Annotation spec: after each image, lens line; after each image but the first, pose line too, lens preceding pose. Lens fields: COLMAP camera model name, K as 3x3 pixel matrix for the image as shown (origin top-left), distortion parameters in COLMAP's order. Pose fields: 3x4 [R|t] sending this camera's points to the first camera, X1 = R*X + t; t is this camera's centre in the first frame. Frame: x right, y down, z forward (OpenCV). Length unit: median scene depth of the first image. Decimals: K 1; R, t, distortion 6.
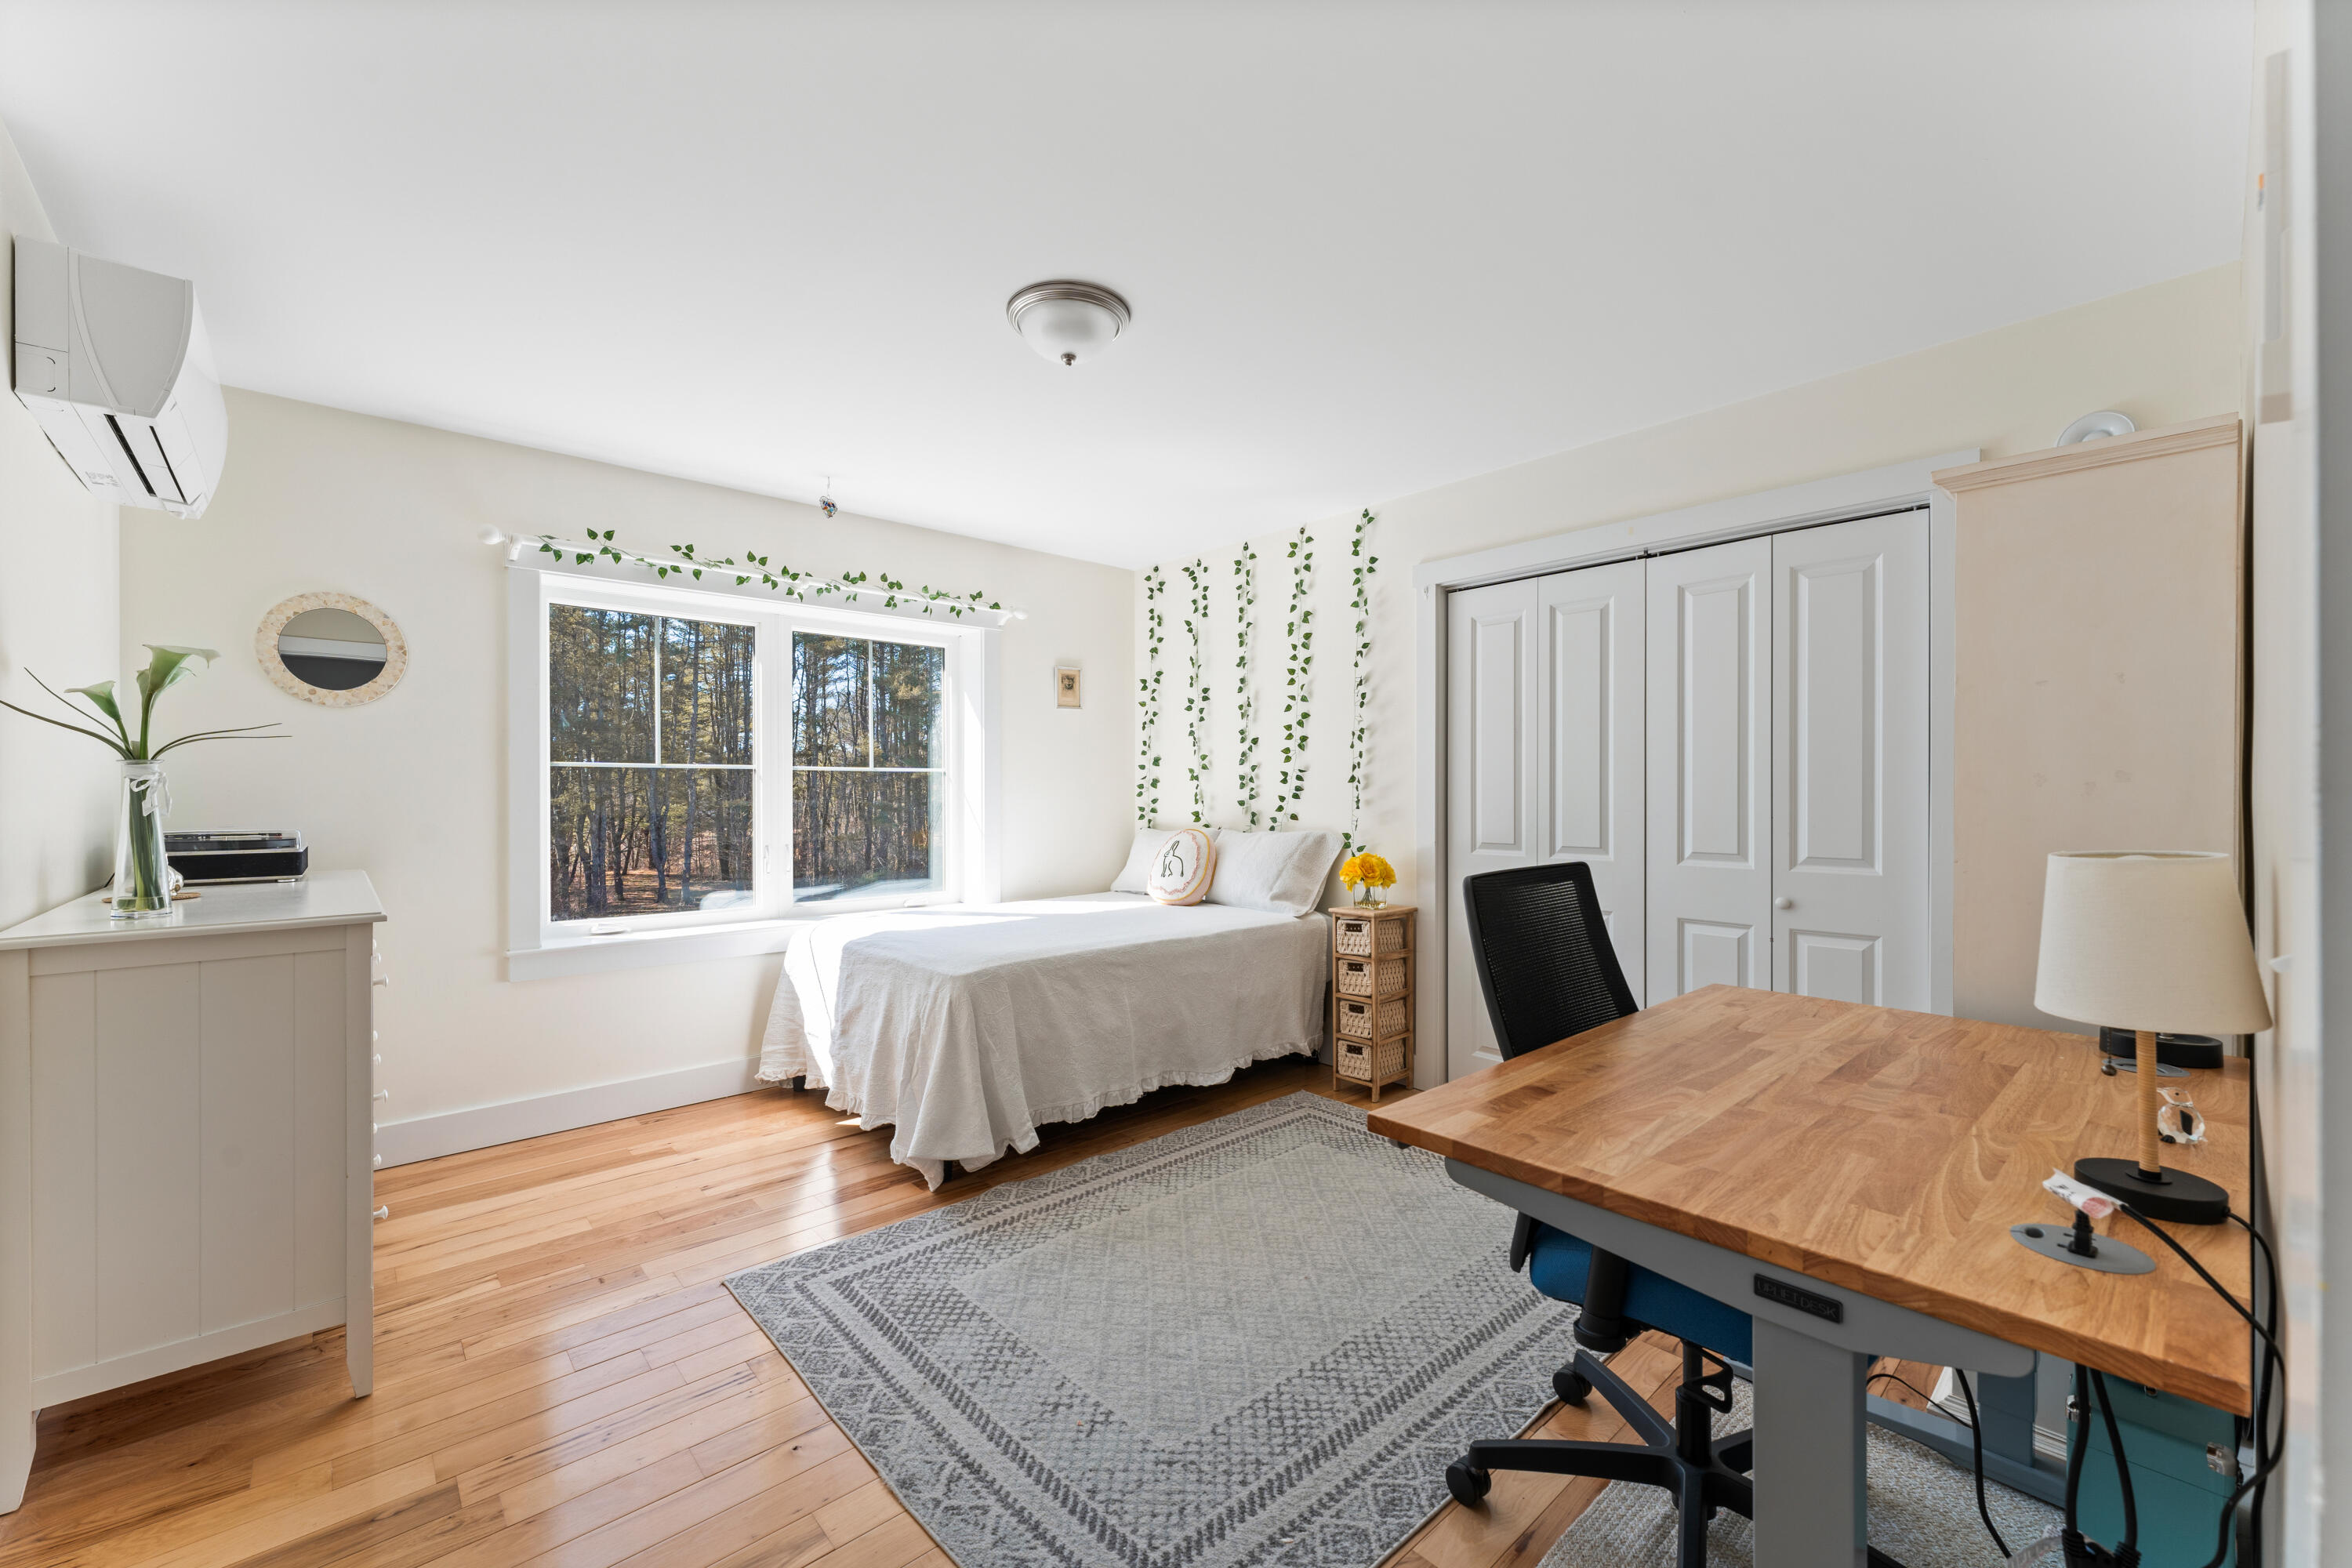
lens RADIAL K [[956.1, 0, 1164.7], [0, 956.1, 790.5], [0, 0, 1]] dist [-0.003195, -0.000105]
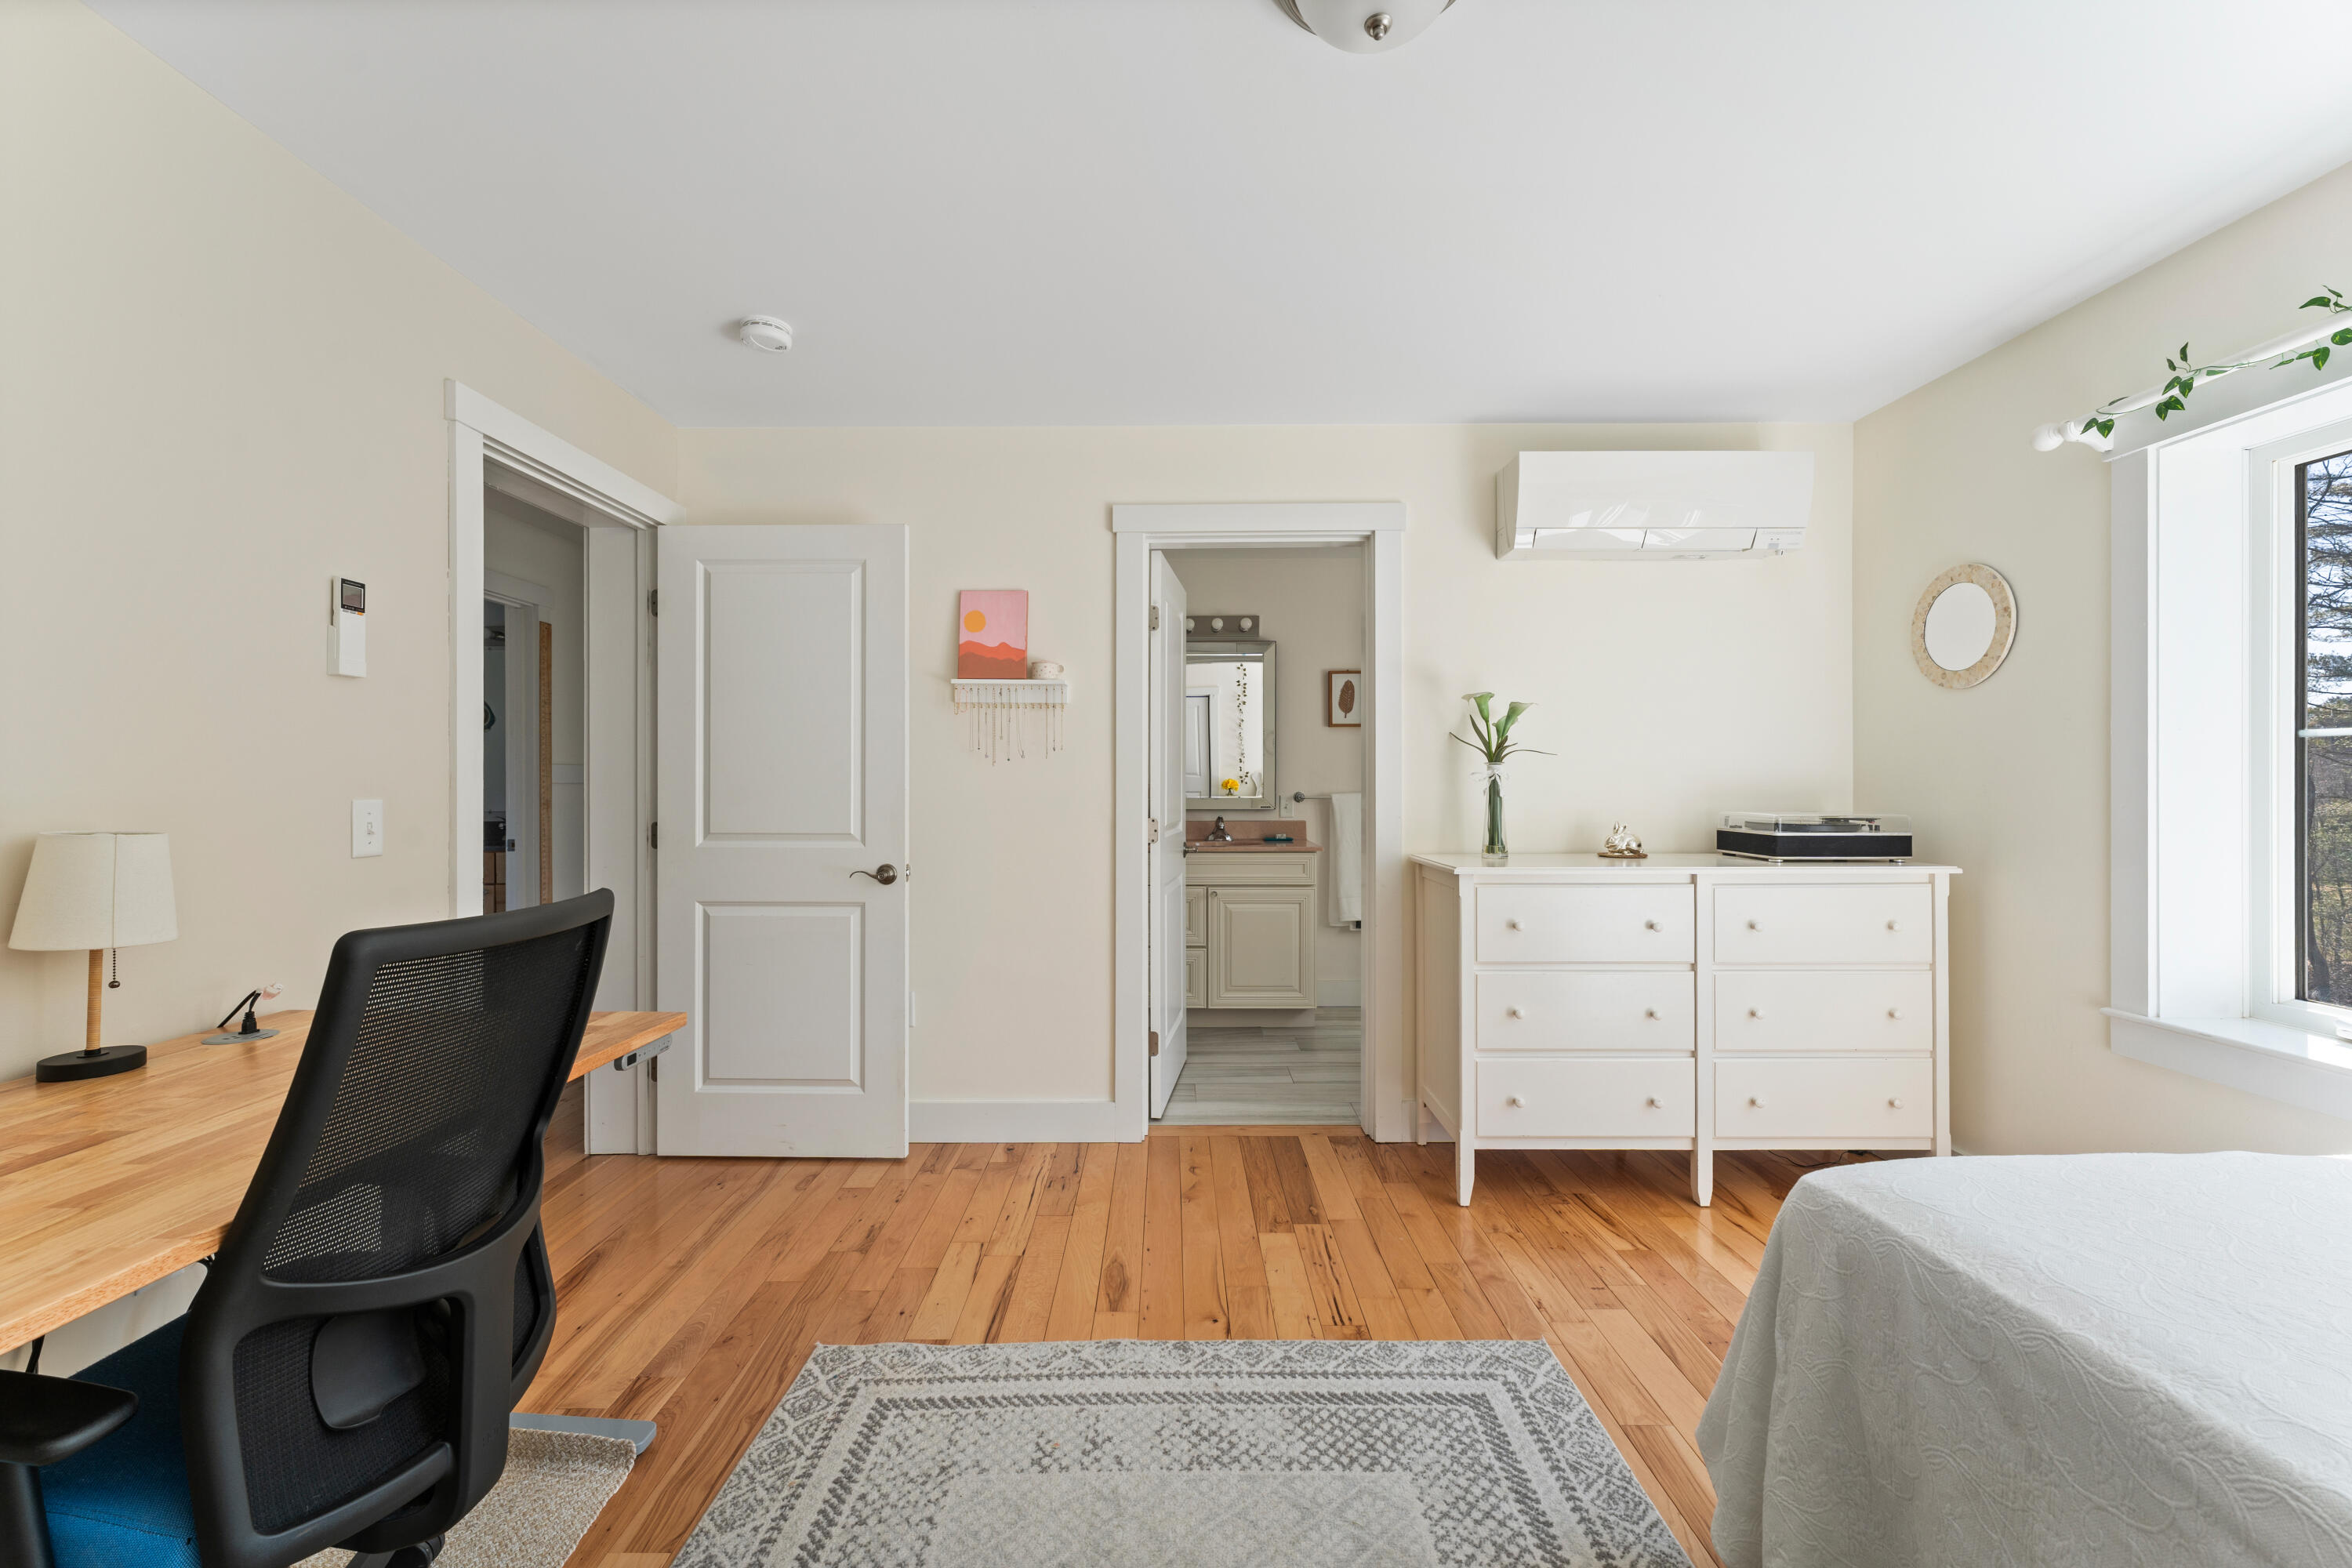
lens RADIAL K [[956.1, 0, 1162.7], [0, 956.1, 780.3], [0, 0, 1]] dist [-0.003195, -0.000105]
pose [[-0.676532, 0.001338, -0.736412, 0.568111], [0.002775, 0.999996, -0.000732, -0.000519], [0.736408, -0.002539, -0.676533, 1.813707]]
